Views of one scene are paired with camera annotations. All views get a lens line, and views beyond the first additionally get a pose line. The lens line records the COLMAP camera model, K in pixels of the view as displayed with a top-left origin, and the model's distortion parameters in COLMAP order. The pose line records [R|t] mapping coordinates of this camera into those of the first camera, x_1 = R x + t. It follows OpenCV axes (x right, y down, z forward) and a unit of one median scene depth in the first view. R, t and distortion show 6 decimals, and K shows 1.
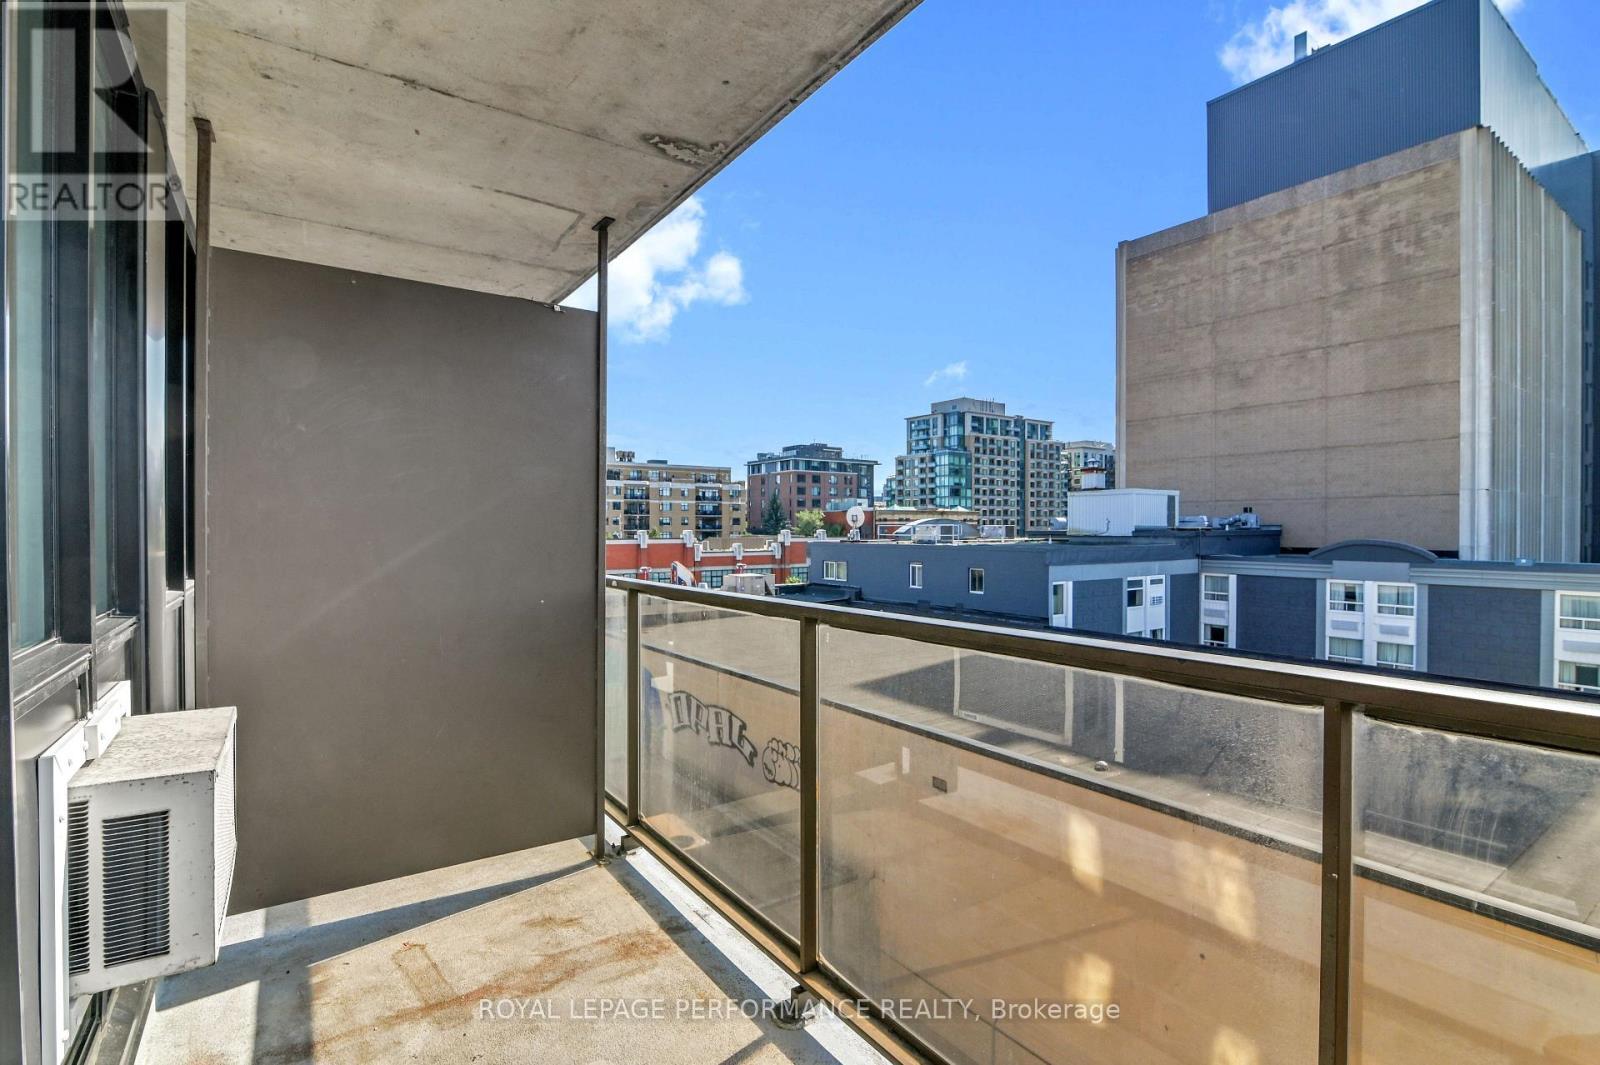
lens RADIAL K [[748.9, 0, 798.8], [0, 748.9, 538.1], [0, 0, 1]] dist [-0.013533, 0.000560]
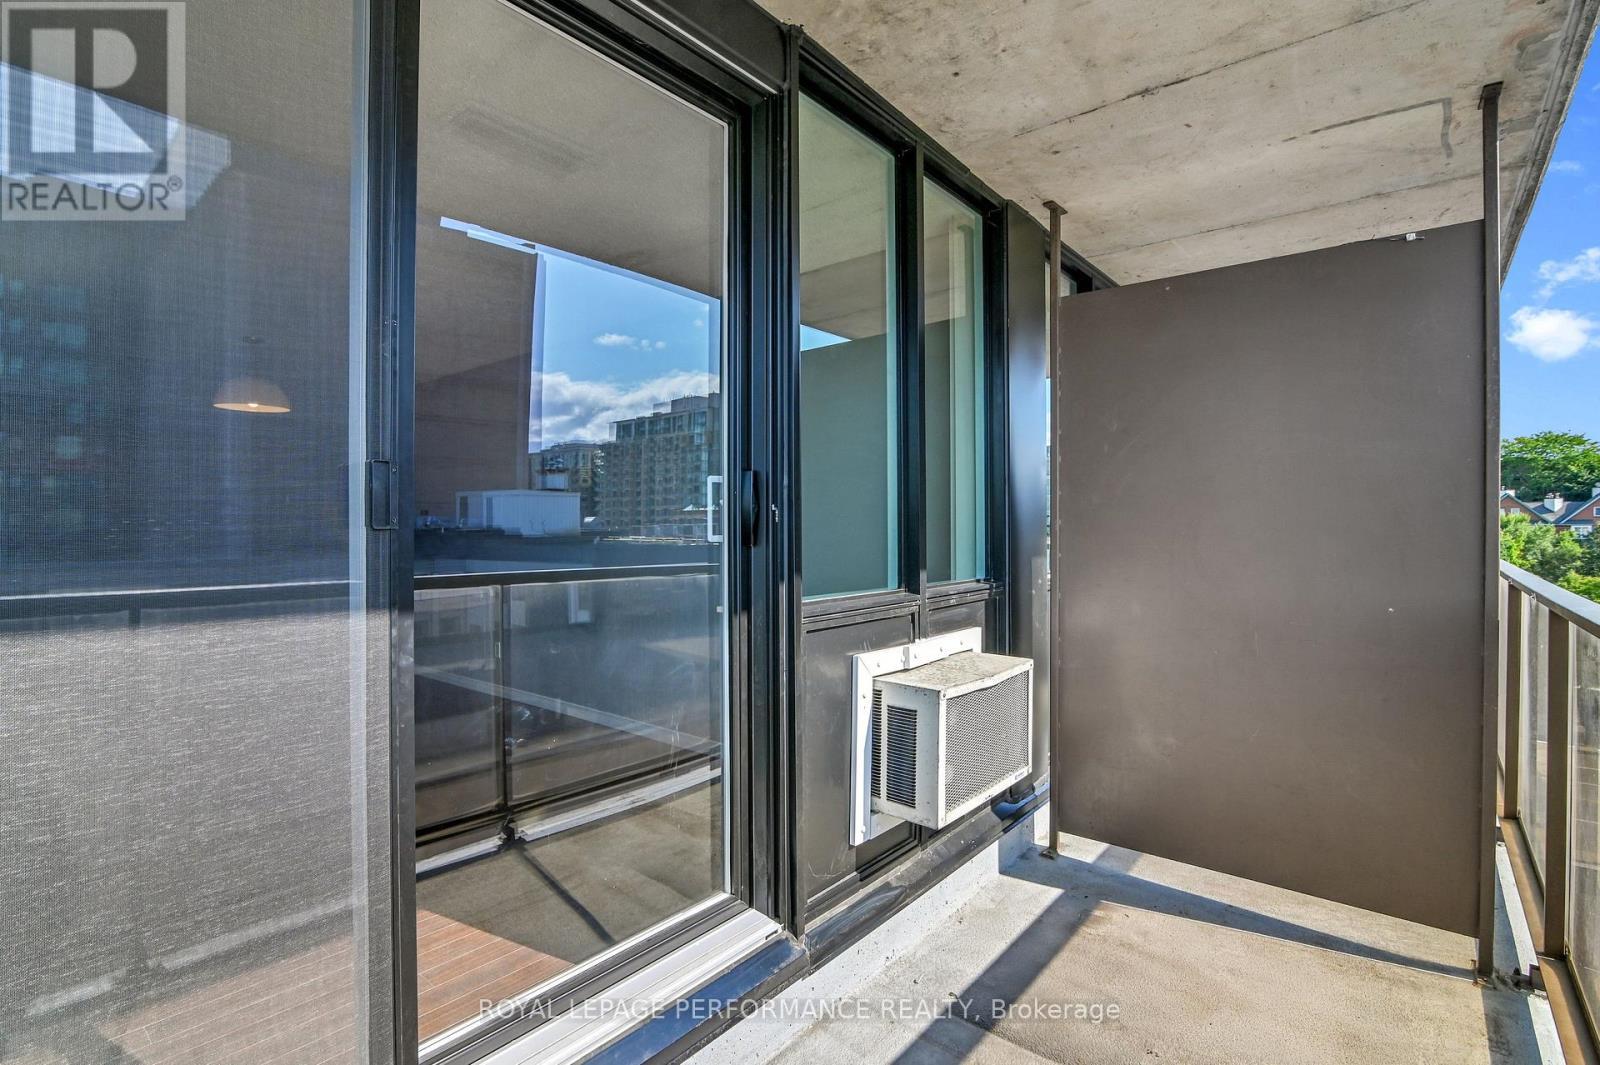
lens RADIAL K [[748.9, 0, 797.5], [0, 748.9, 525.7], [0, 0, 1]] dist [-0.013533, 0.000560]
pose [[0.284578, -0.000113, -0.958653, 0.264878], [-0.010197, 0.999943, -0.003145, 0.004553], [0.958599, 0.010670, 0.284561, 0.184109]]
